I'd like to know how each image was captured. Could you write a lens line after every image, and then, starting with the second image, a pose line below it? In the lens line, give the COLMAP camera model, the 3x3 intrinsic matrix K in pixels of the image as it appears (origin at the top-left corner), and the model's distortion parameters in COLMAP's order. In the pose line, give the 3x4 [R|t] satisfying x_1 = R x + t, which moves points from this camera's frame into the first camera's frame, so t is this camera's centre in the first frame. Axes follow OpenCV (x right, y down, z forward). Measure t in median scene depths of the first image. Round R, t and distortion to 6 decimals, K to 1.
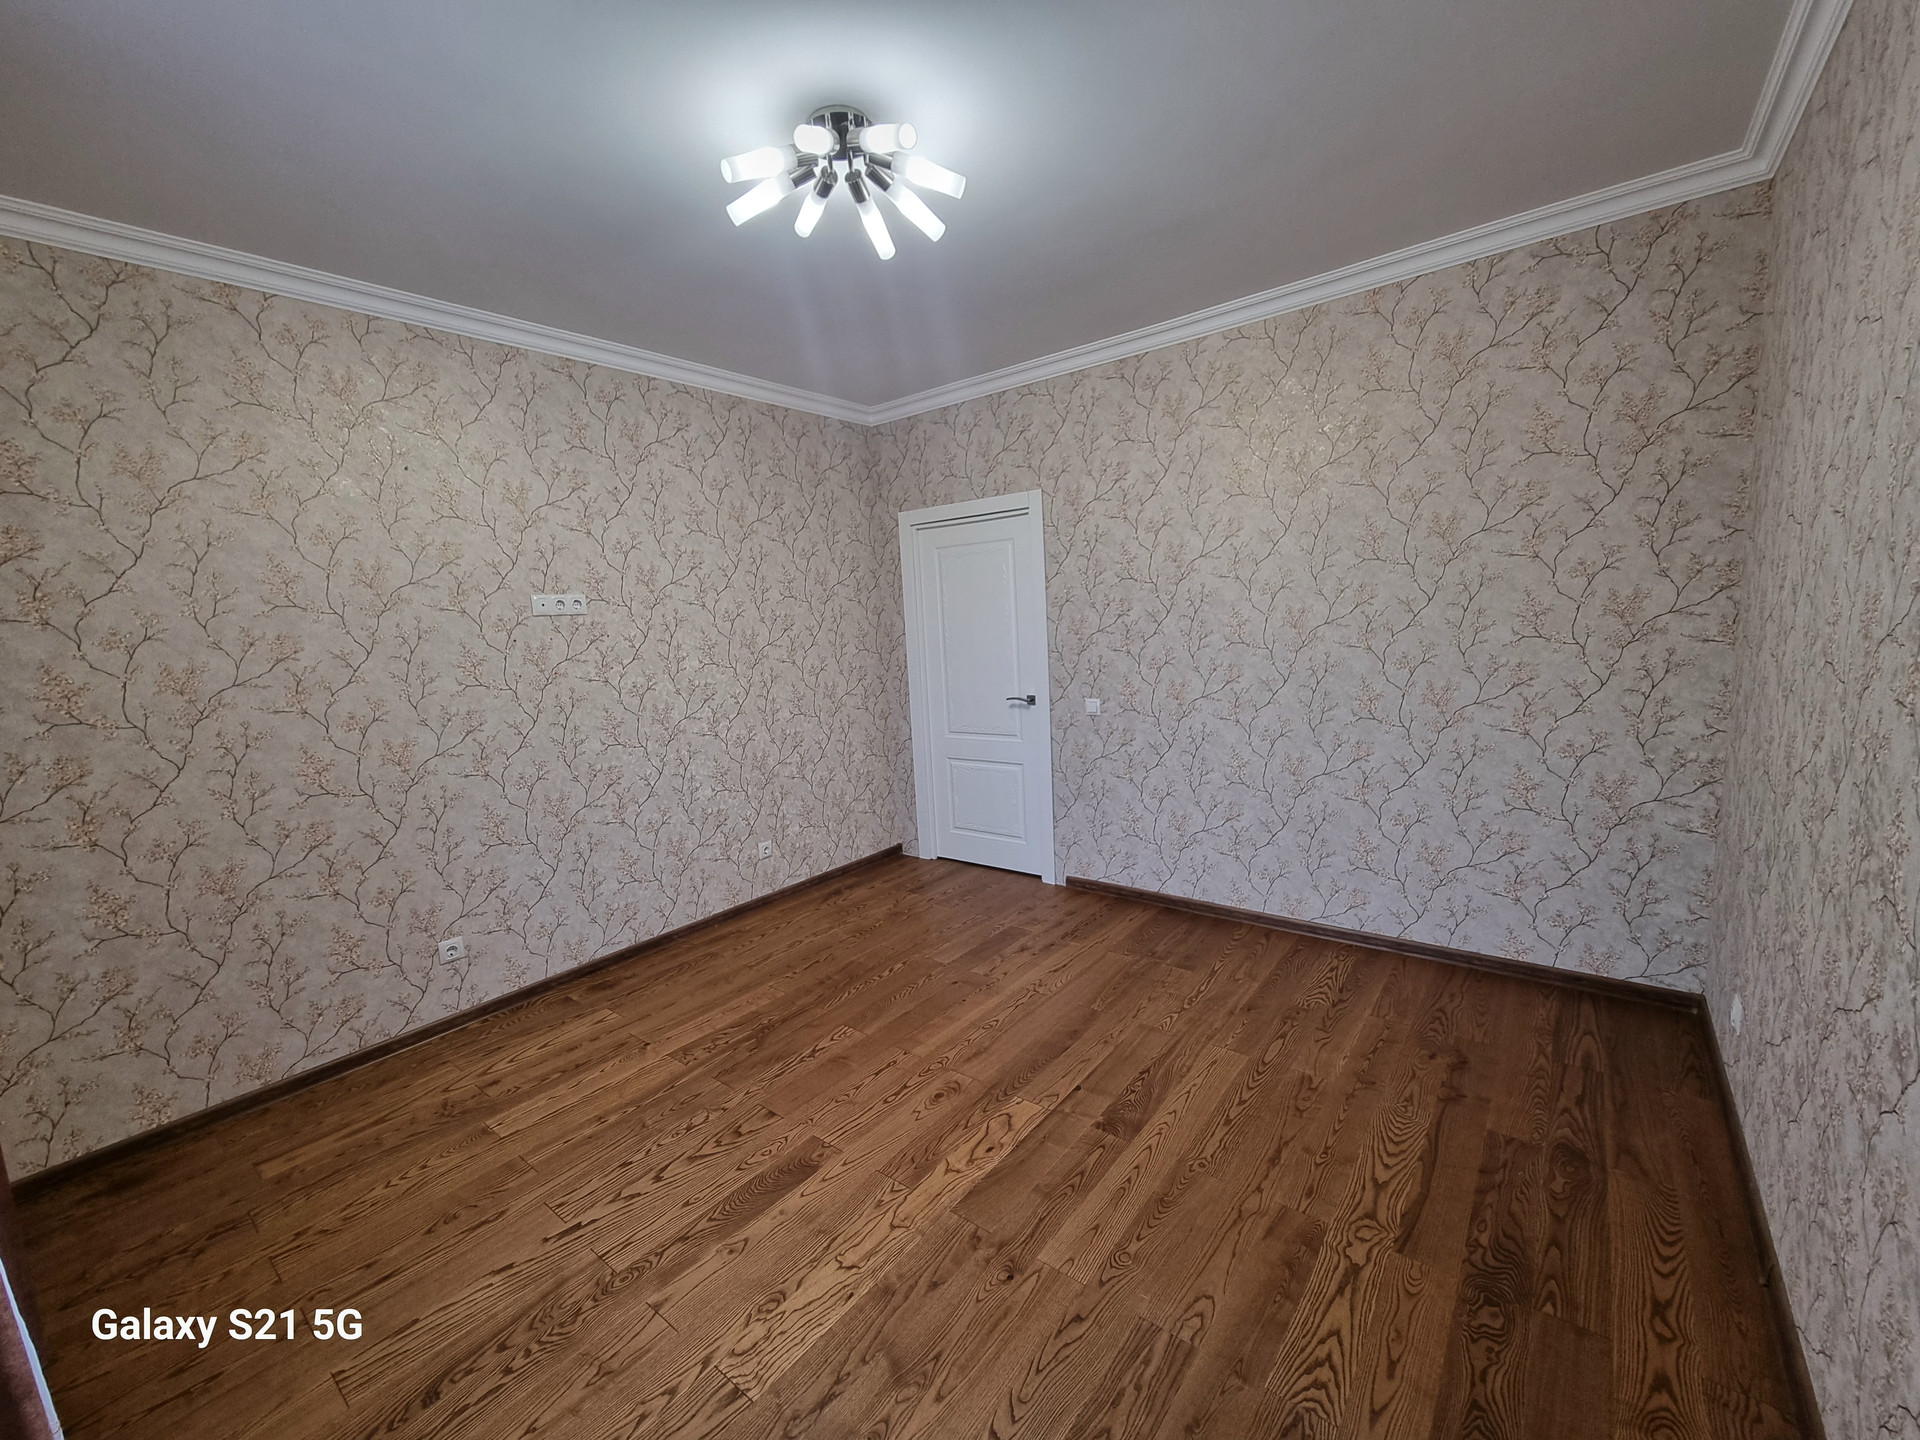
lens RADIAL K [[782.4, 0, 959.9], [0, 782.4, 716.7], [0, 0, 1]] dist [-0.000939, -0.002046]
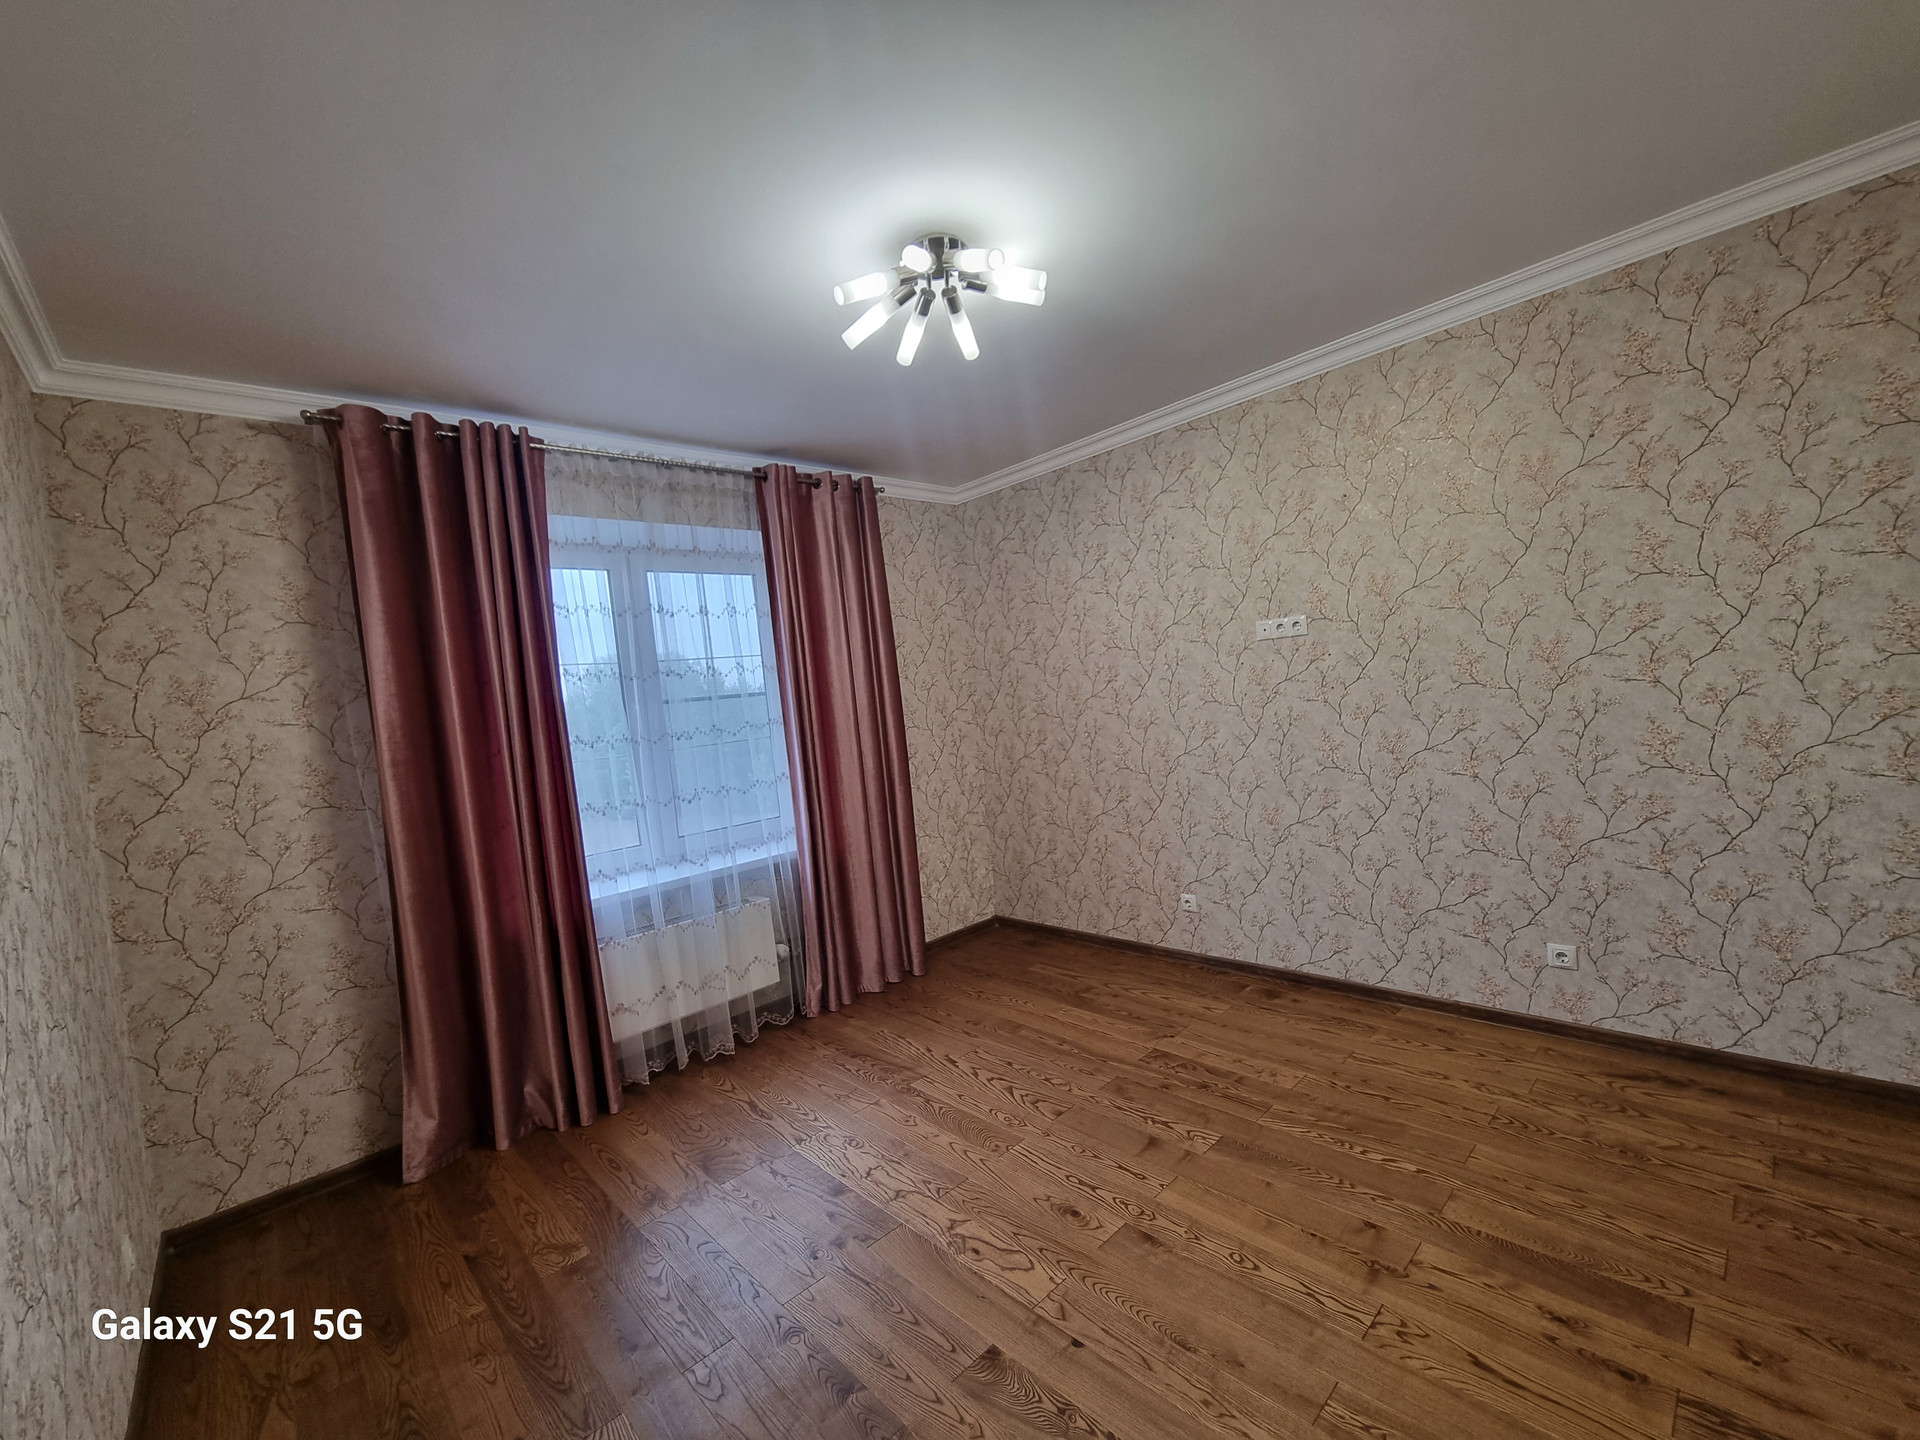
lens RADIAL K [[782.4, 0, 957.1], [0, 782.4, 718.3], [0, 0, 1]] dist [-0.000939, -0.002046]
pose [[-0.140828, 0.096360, -0.985334, 0.646427], [-0.016058, 0.994899, 0.099590, -0.128757], [0.989904, 0.029847, -0.138562, 0.773347]]
